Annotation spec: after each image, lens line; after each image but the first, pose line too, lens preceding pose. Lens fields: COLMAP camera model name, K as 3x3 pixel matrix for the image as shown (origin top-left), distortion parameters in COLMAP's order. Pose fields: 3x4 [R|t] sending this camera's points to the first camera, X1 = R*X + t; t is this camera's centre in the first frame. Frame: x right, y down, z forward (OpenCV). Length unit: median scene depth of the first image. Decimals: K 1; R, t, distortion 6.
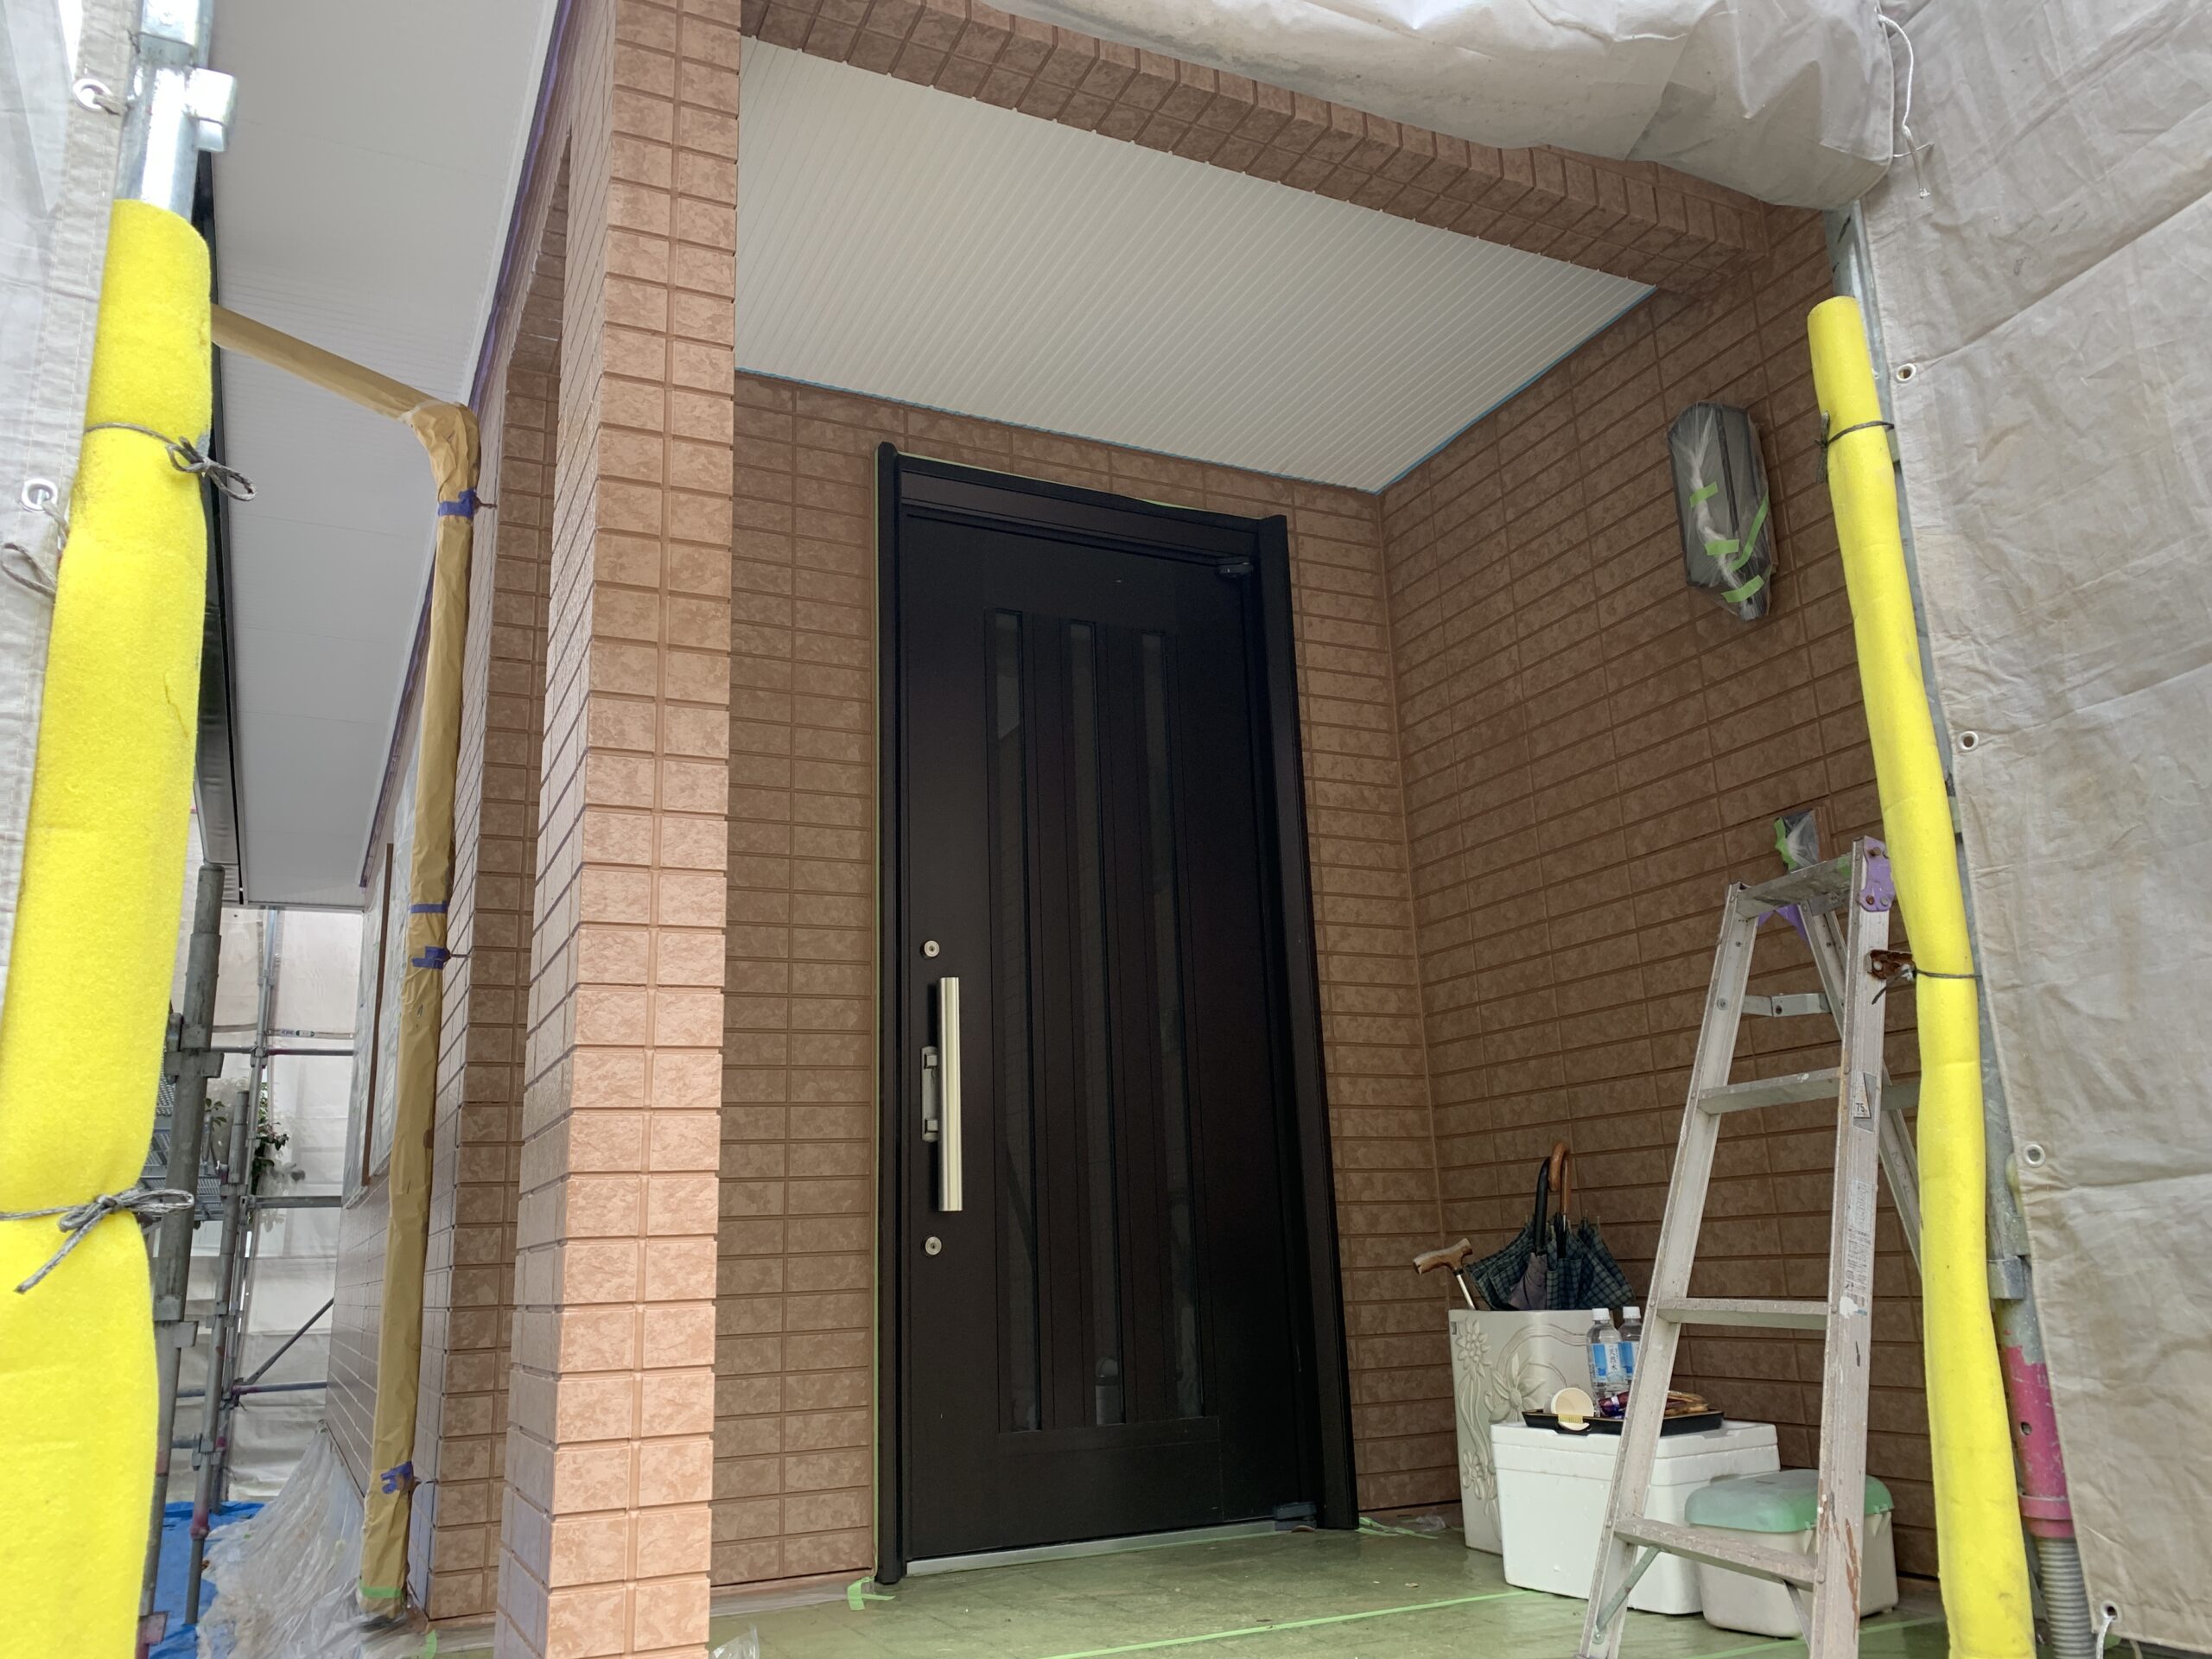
lens RADIAL K [[1686.2, 0, 1106.0], [0, 1686.2, 829.5], [0, 0, 1]] dist [0.019562, 0.002327]
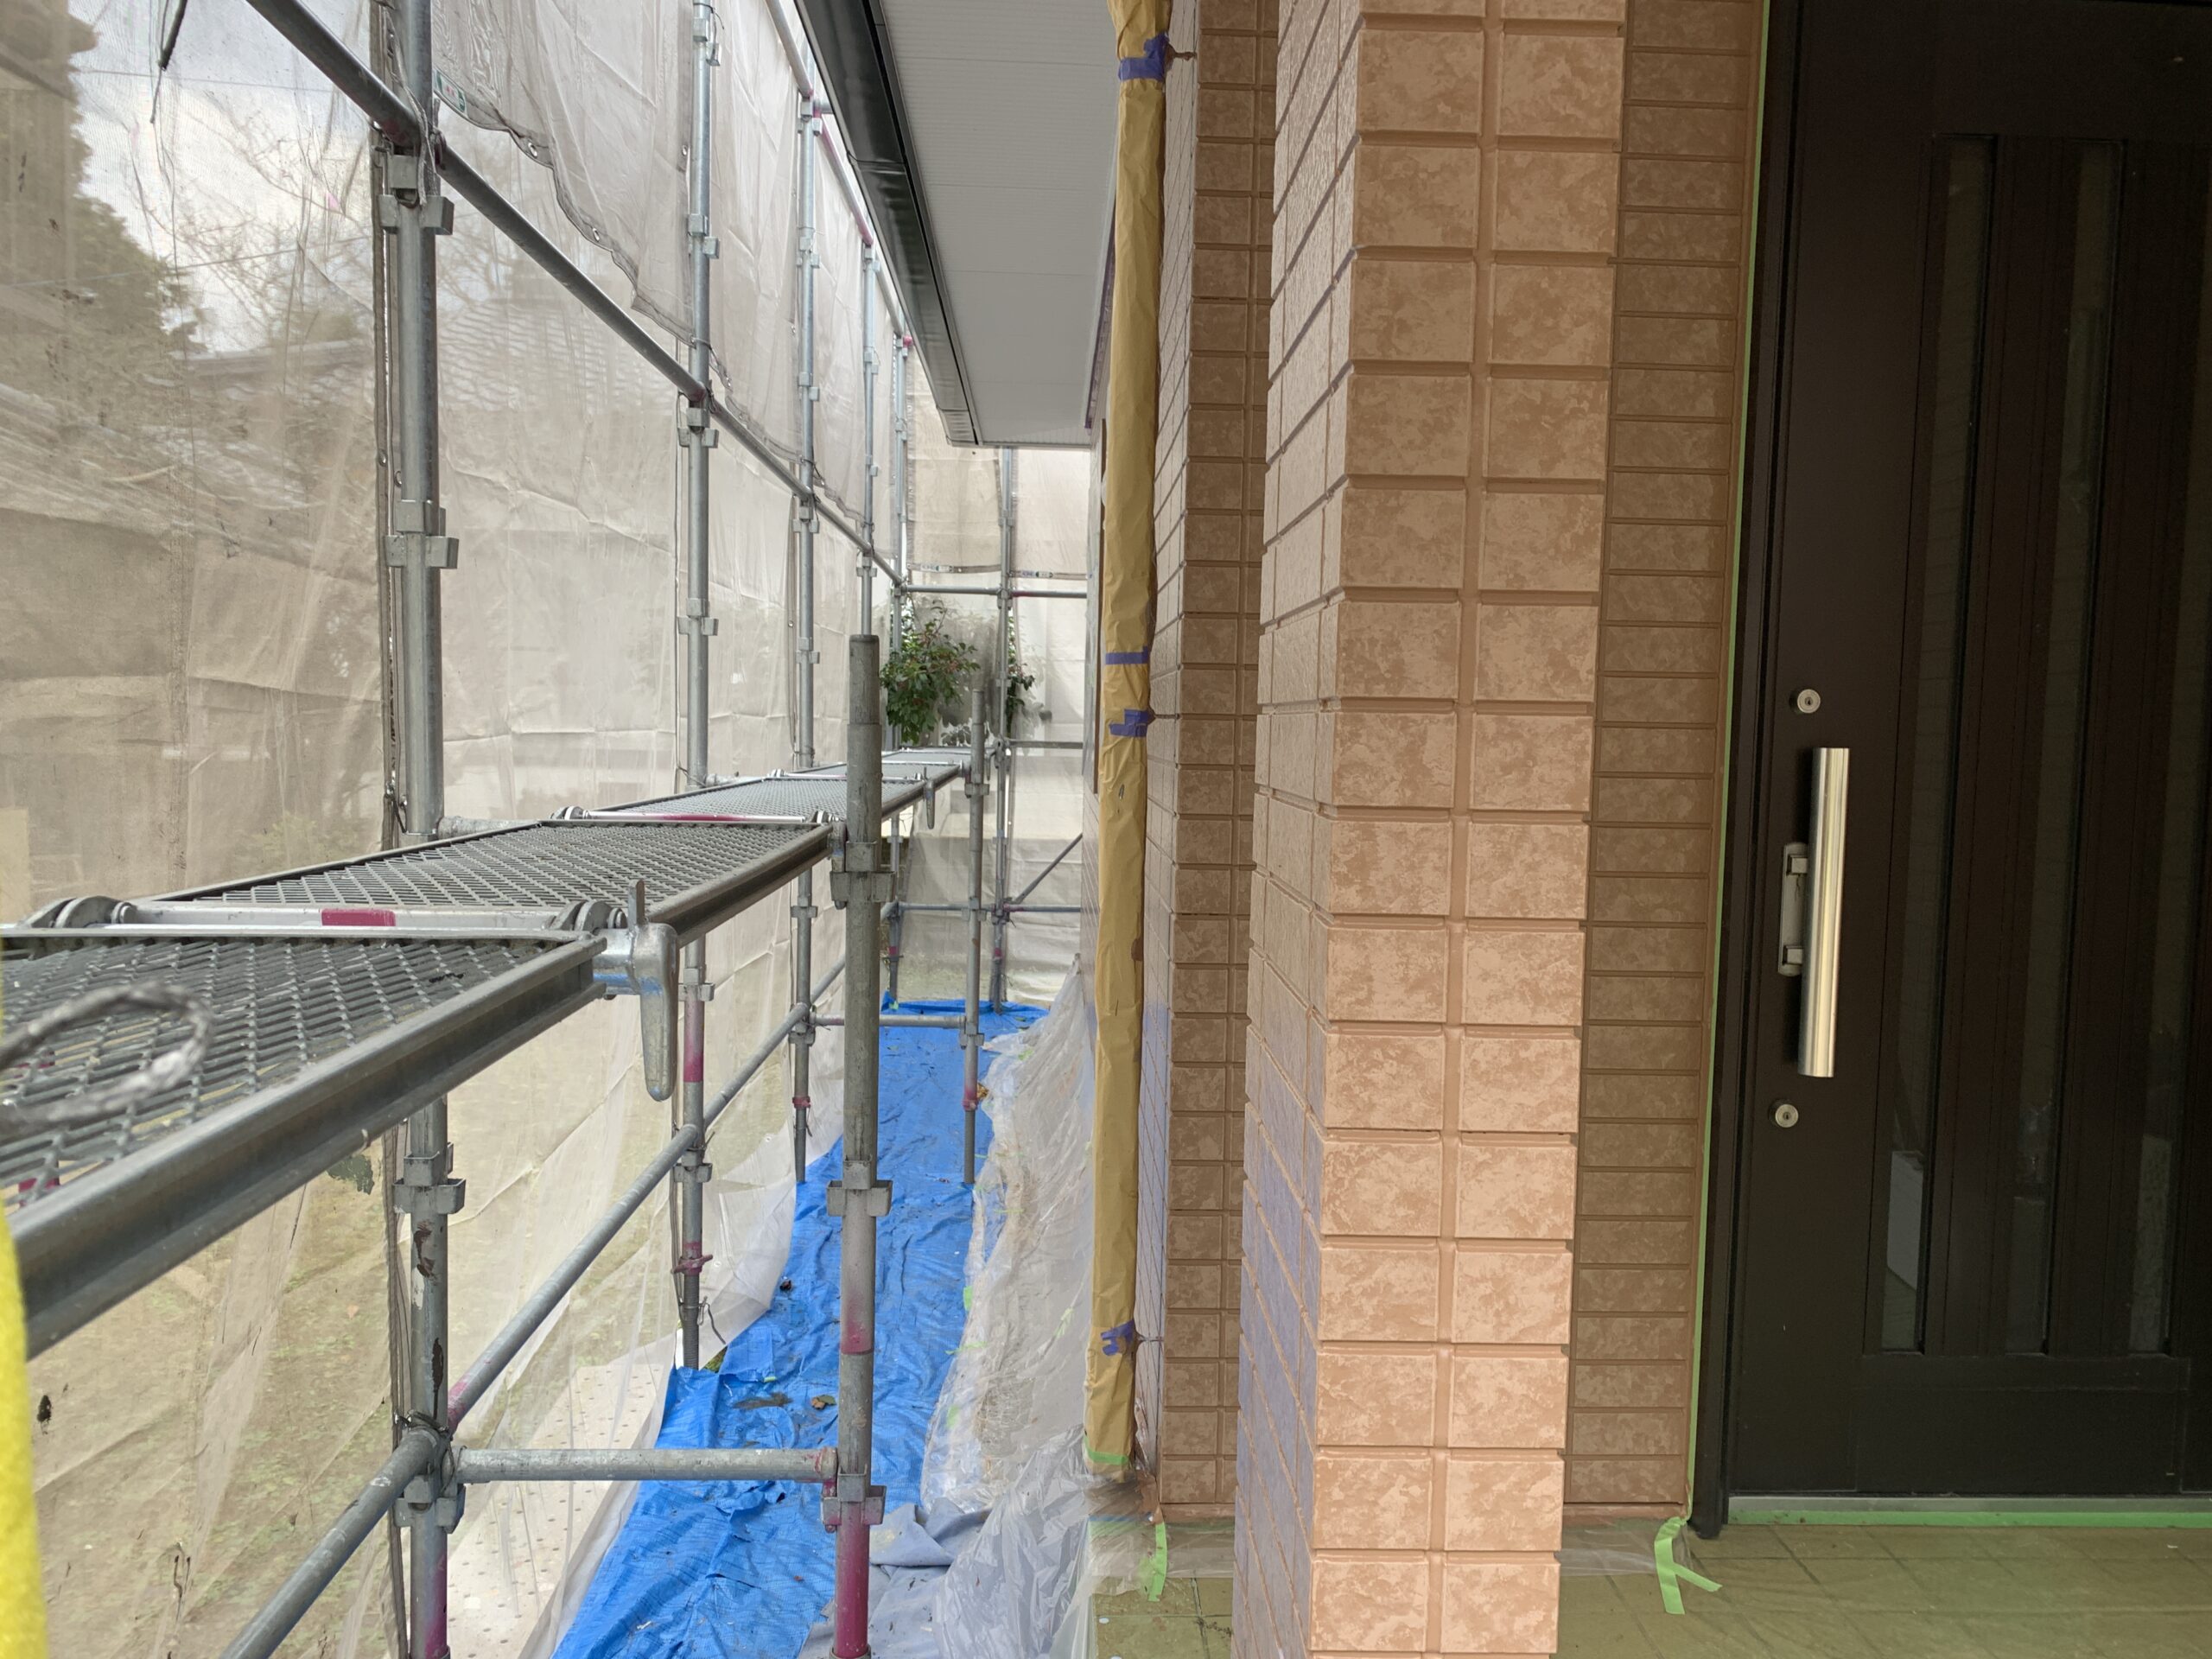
lens RADIAL K [[1679.6, 0, 1150.9], [0, 1679.6, 829.8], [0, 0, 1]] dist [0.123227, -0.159244]
pose [[0.925454, 0.083832, -0.369468, -0.107046], [0.036900, 0.950630, 0.308125, -0.121621], [0.377058, -0.298788, 0.876672, 0.329416]]
